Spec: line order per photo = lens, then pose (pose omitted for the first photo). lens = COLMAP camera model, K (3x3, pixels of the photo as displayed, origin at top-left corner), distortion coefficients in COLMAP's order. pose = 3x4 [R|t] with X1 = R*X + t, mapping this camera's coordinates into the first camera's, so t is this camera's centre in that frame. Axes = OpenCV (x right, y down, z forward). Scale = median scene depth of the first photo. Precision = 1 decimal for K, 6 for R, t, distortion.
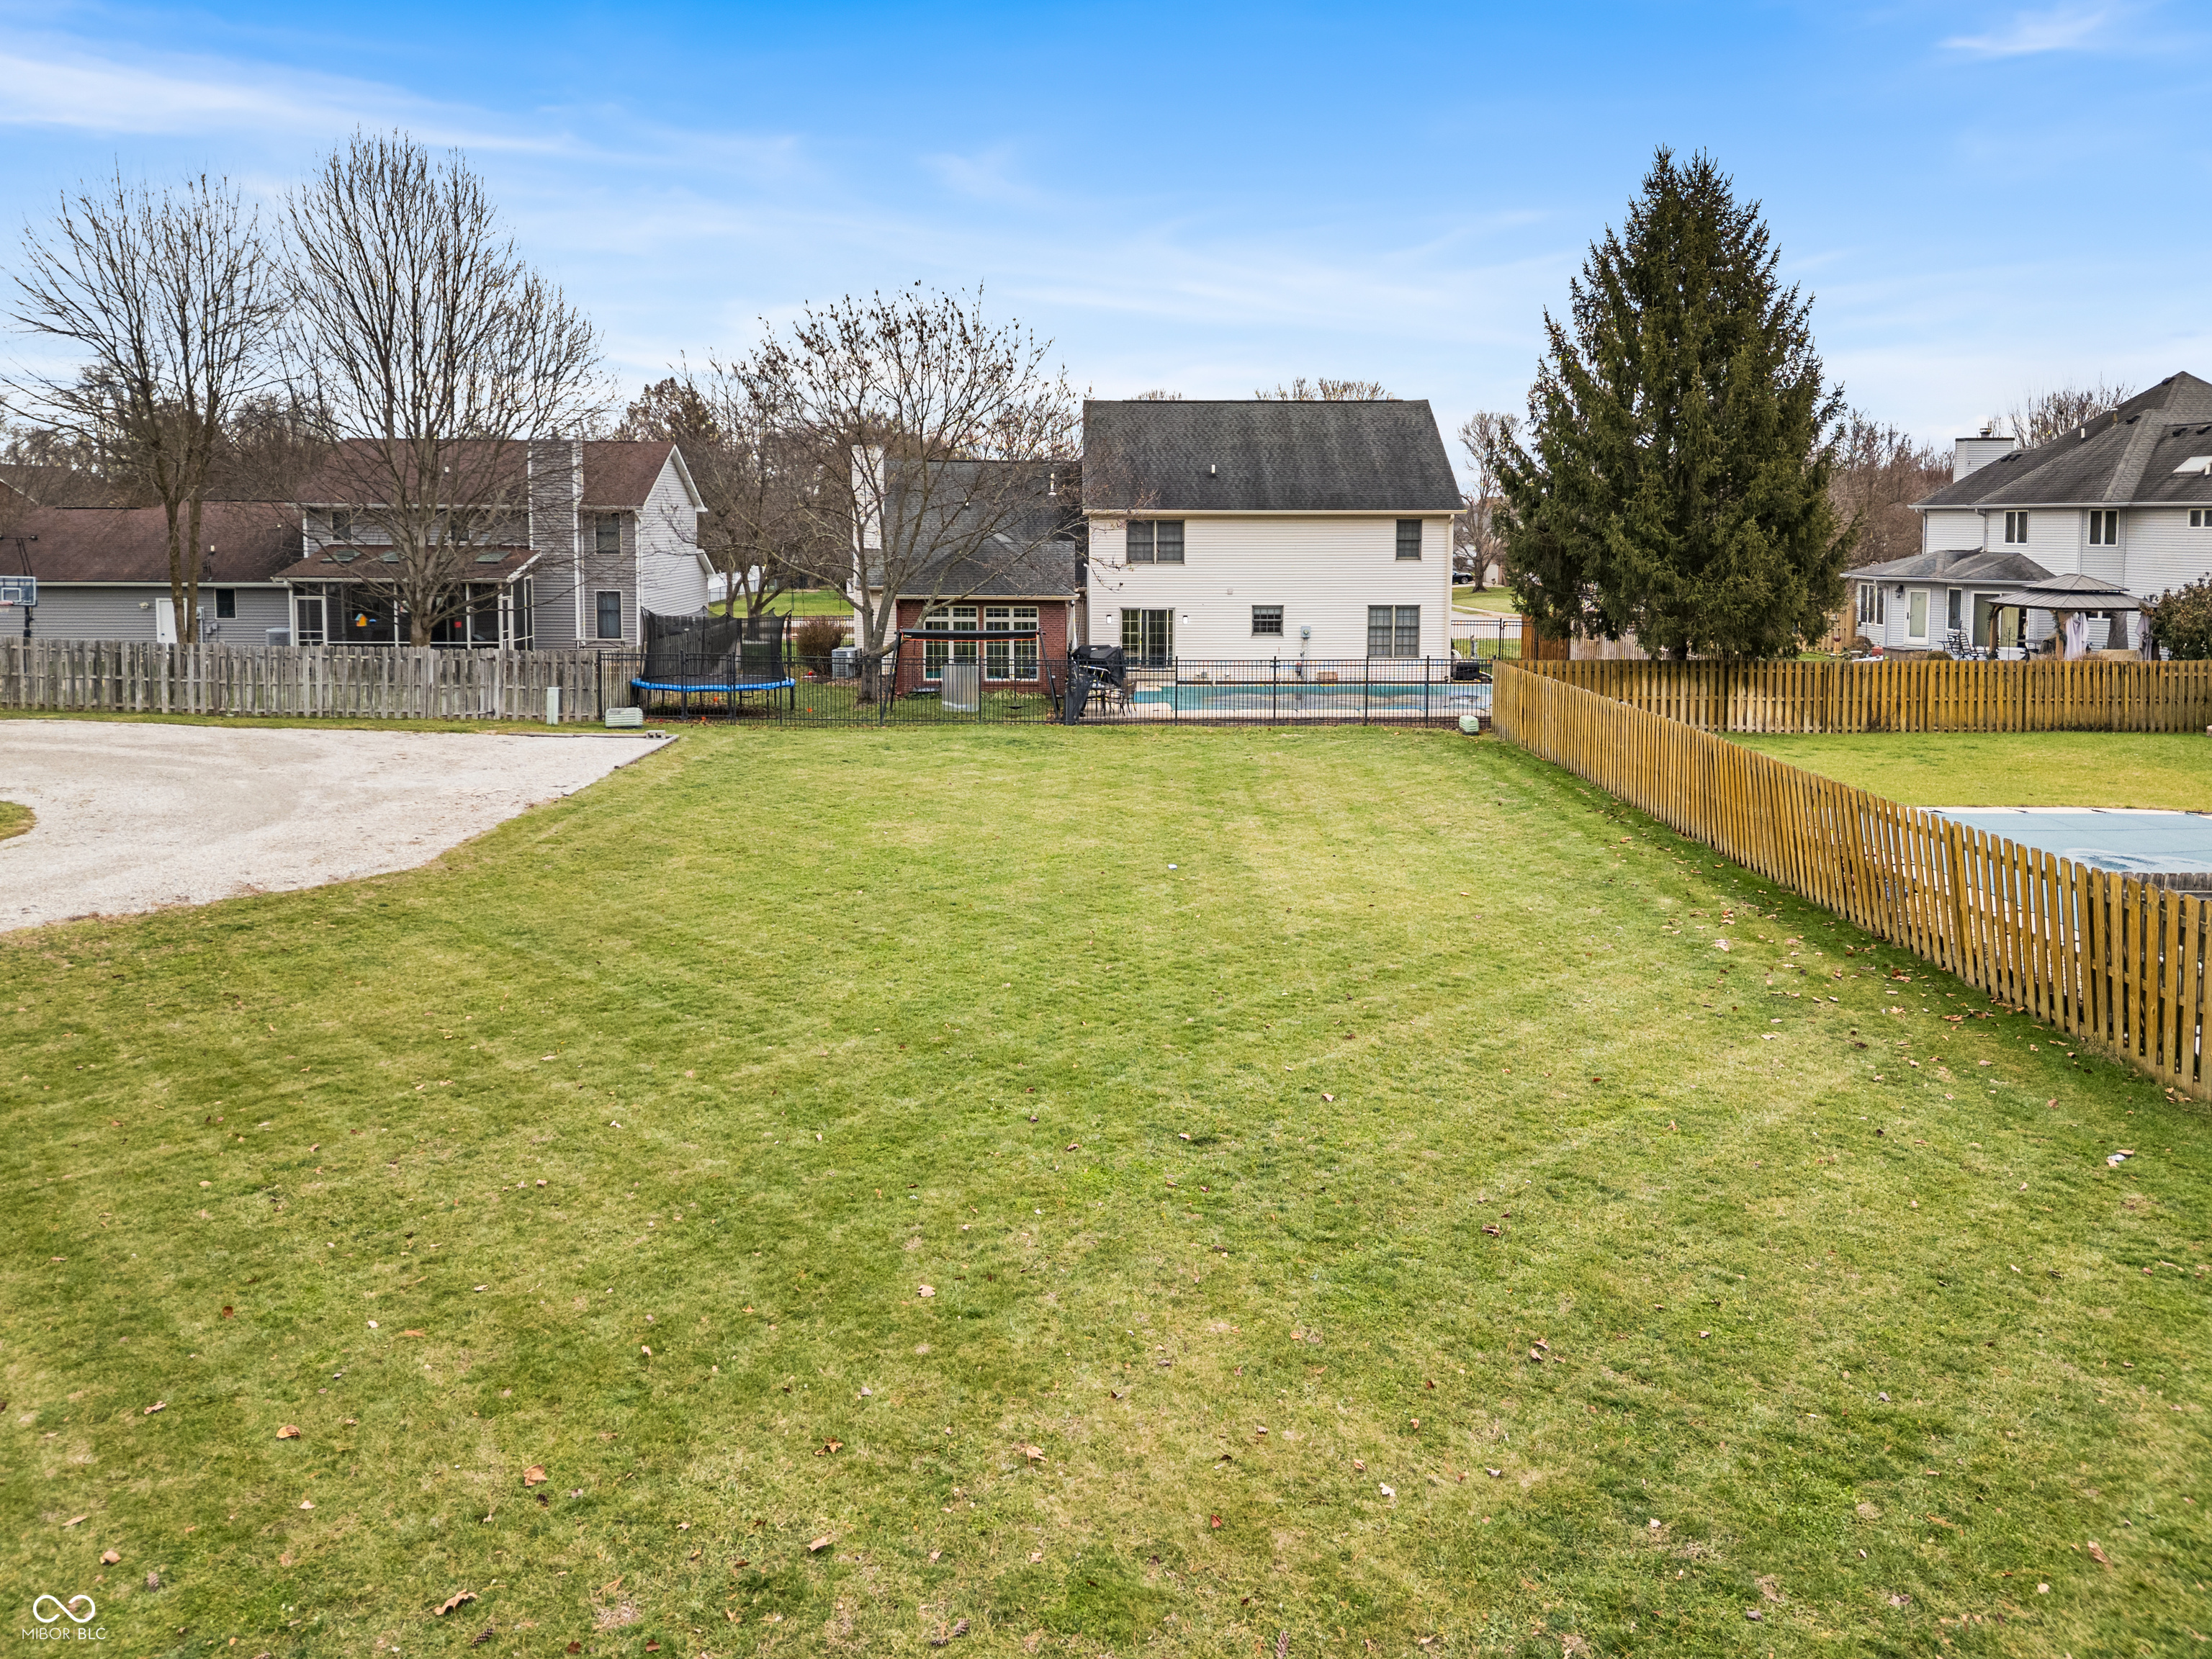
lens RADIAL K [[1569.8, 0, 1109.3], [0, 1569.8, 723.3], [0, 0, 1]] dist [0.147156, -0.221404]
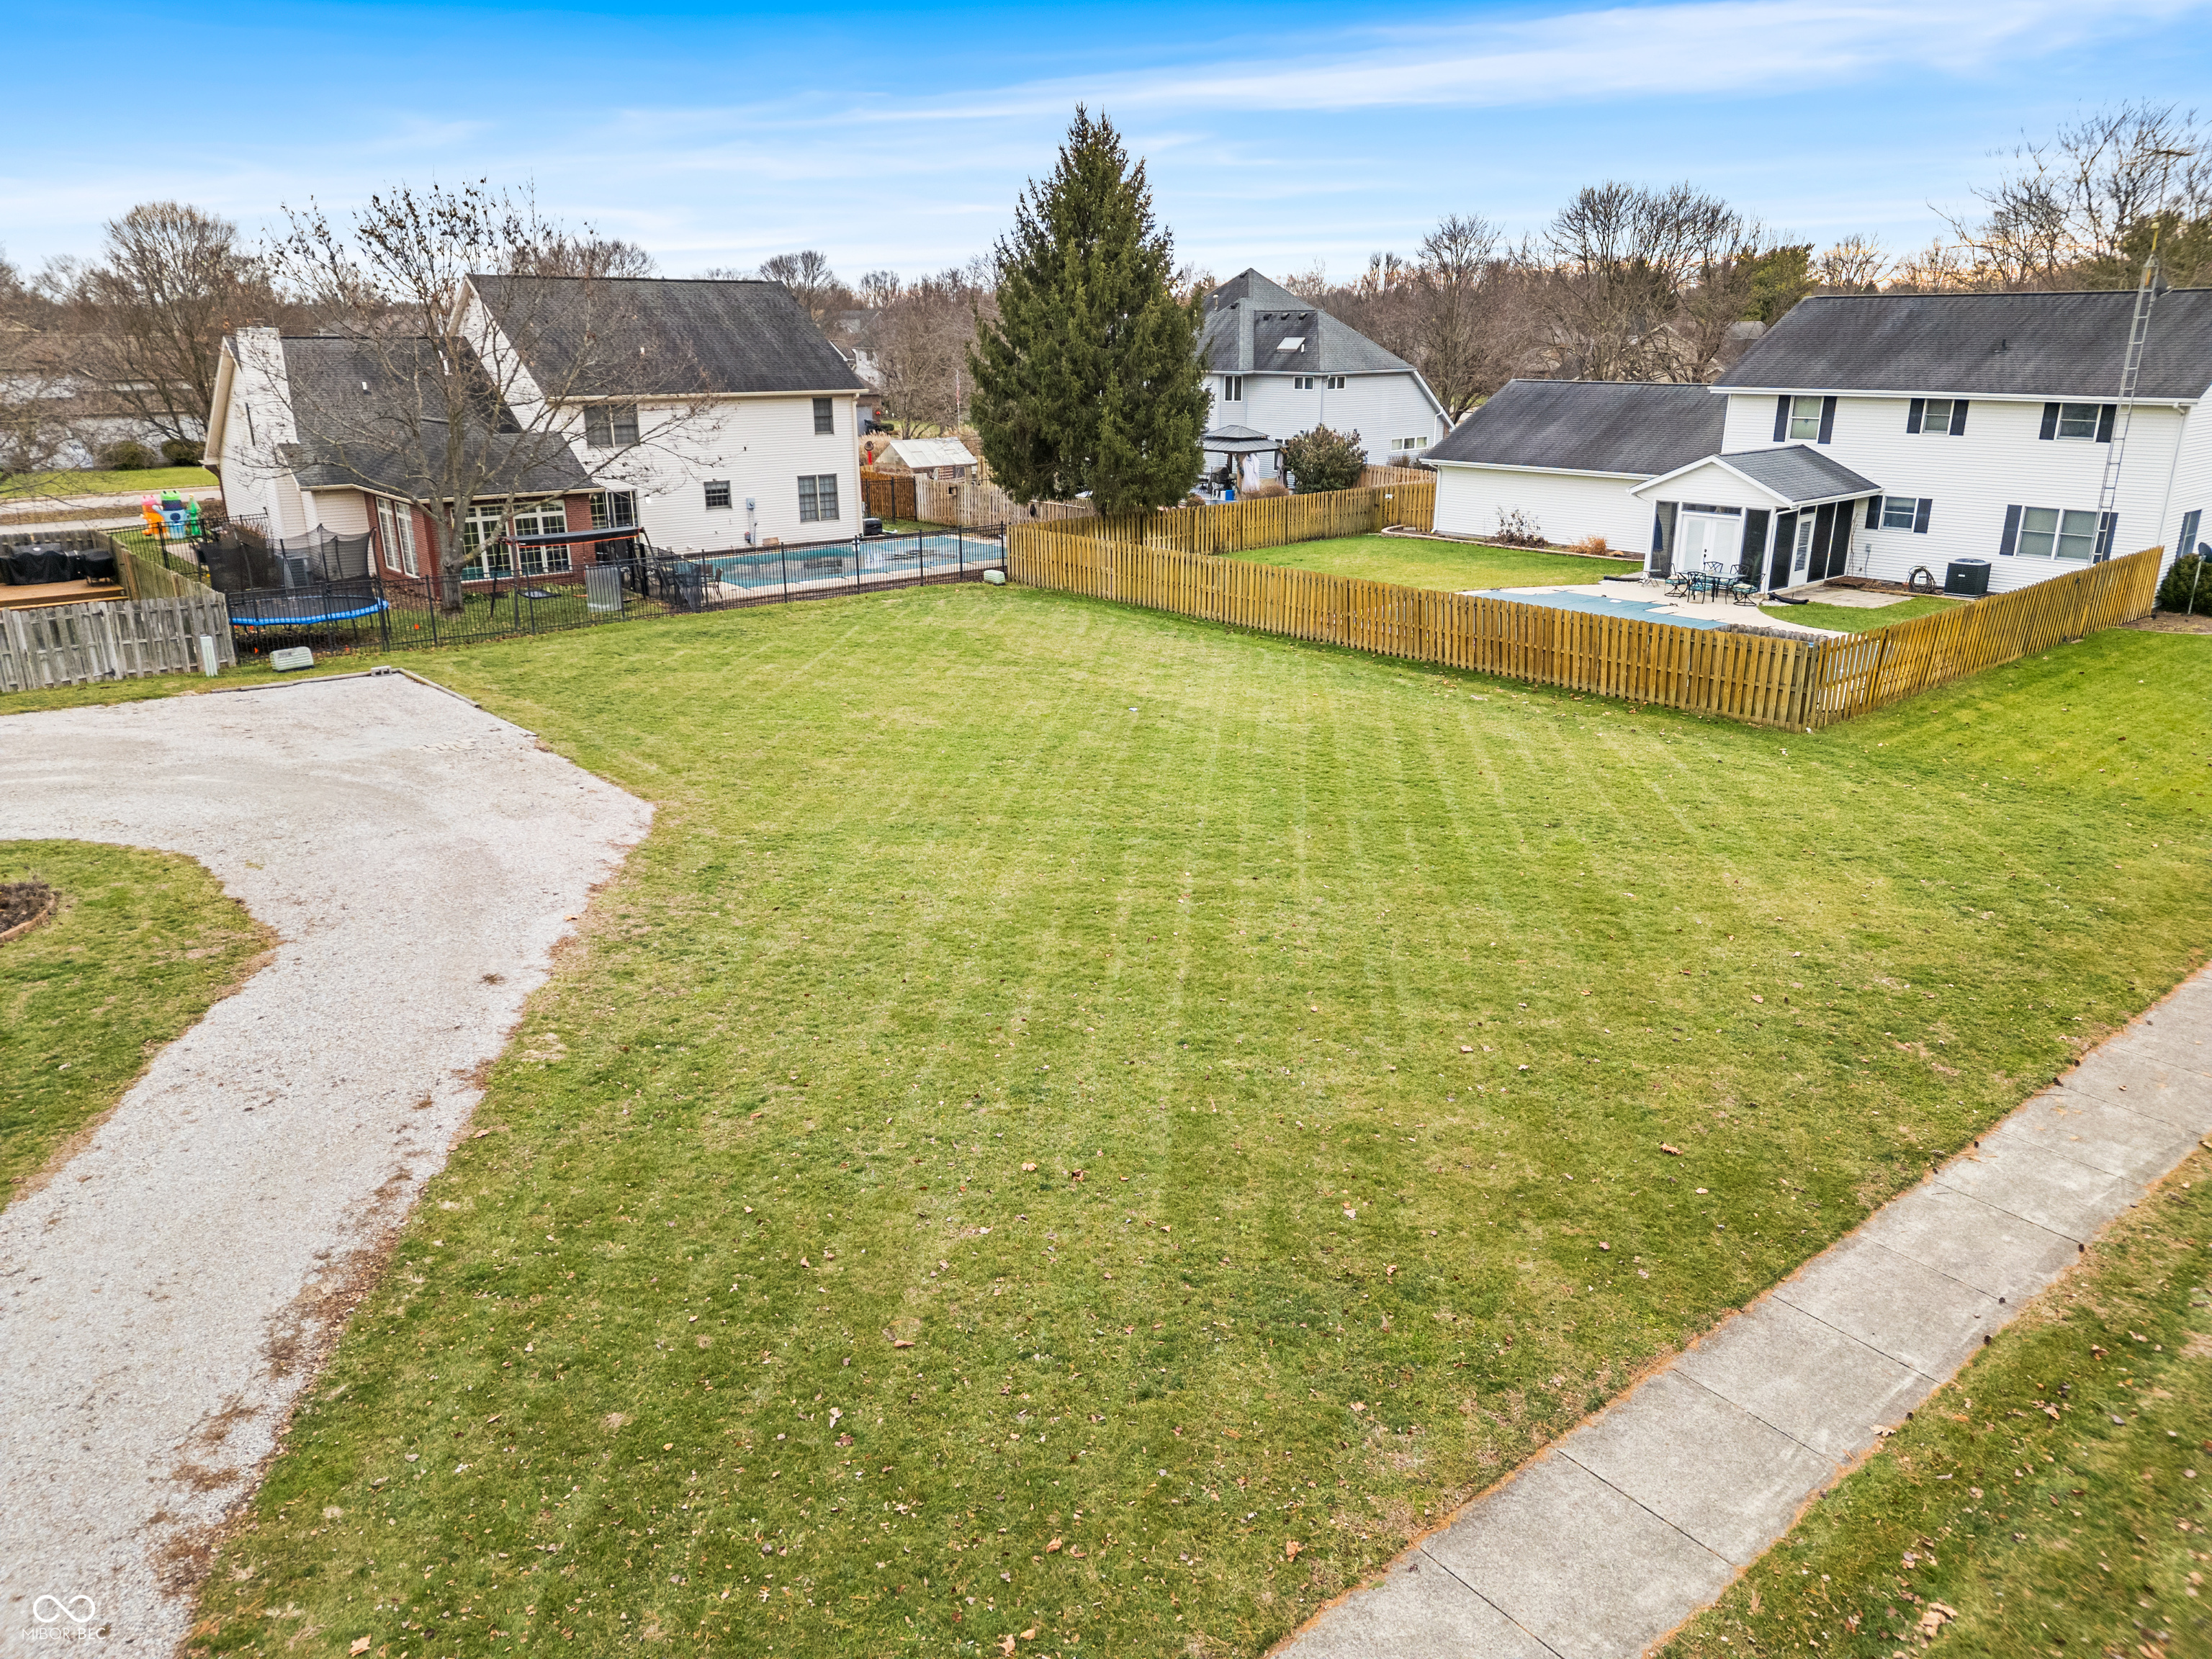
lens RADIAL K [[1528.8, 0, 1110.5], [0, 1528.8, 817.3], [0, 0, 1]] dist [0.100492, -0.123538]
pose [[0.772945, -0.197660, 0.602898, -0.404185], [0.083863, 0.973726, 0.211718, -0.054075], [-0.628906, -0.113086, 0.769213, -0.034977]]
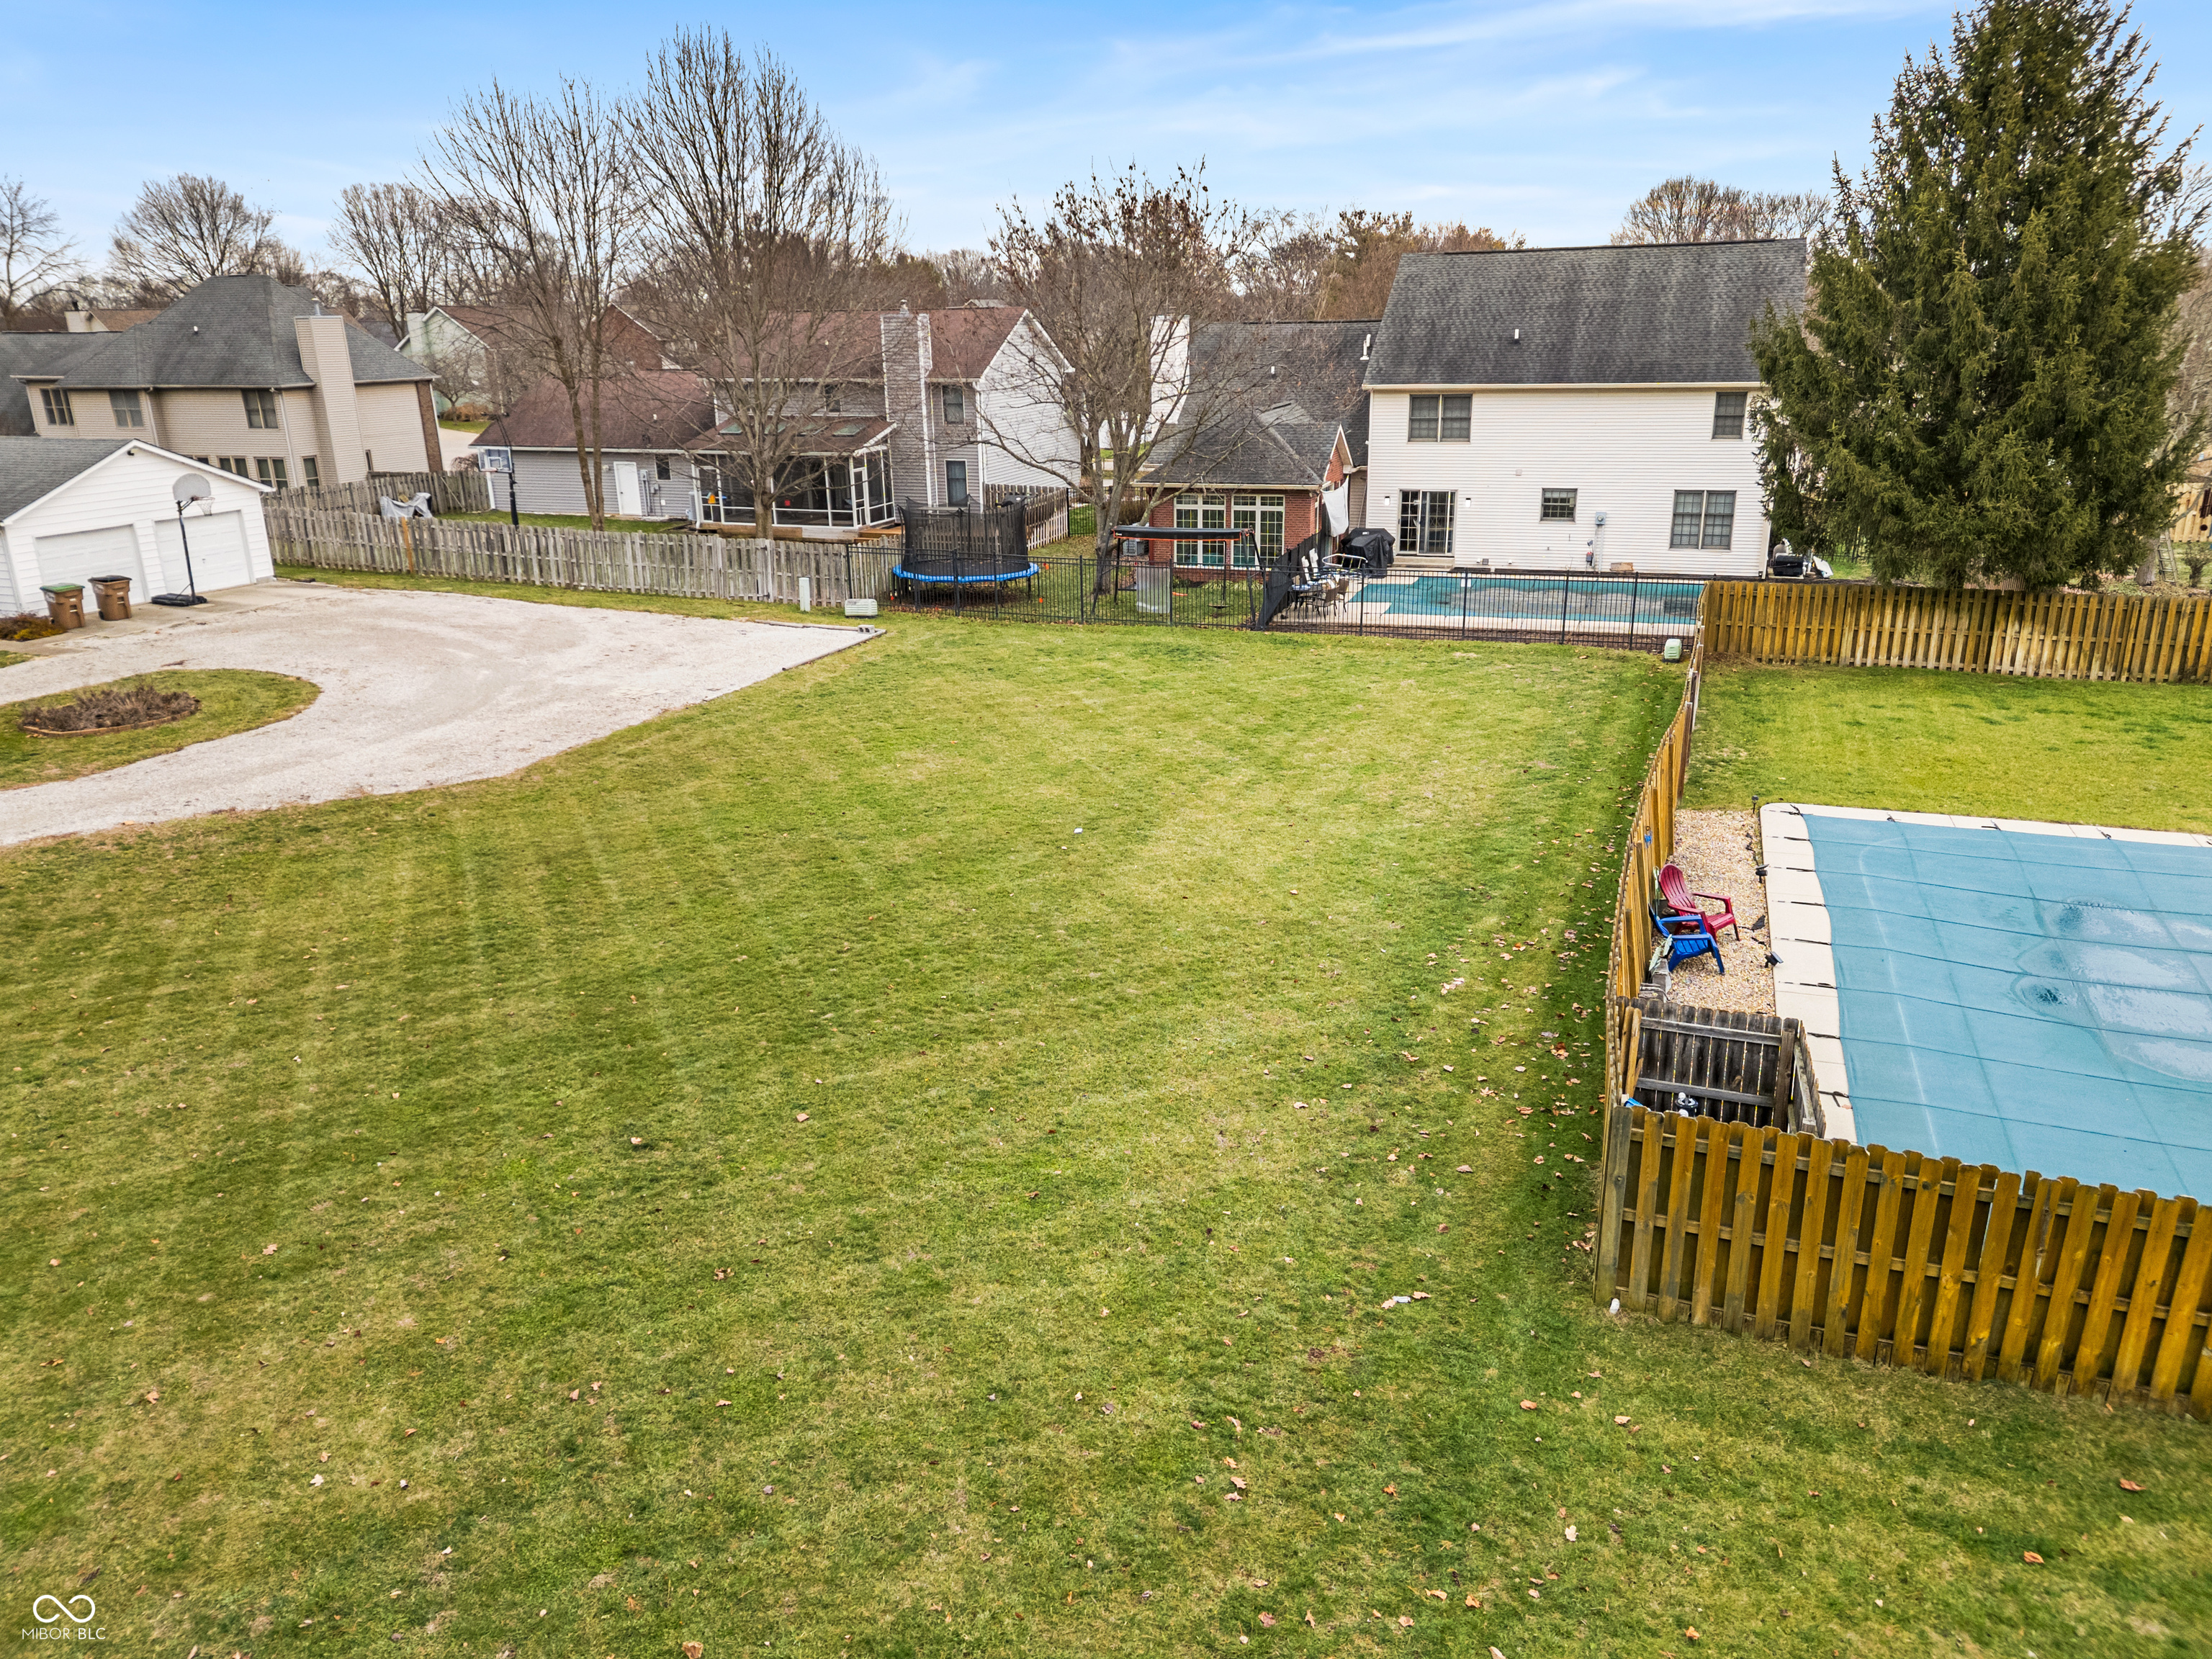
lens RADIAL K [[1559.6, 0, 1114.2], [0, 1559.6, 840.6], [0, 0, 1]] dist [0.067584, -0.056201]
pose [[0.932619, 0.096054, -0.347844, 0.208078], [-0.024000, 0.978299, 0.205802, -0.058981], [0.360063, -0.183587, 0.914686, 0.020105]]
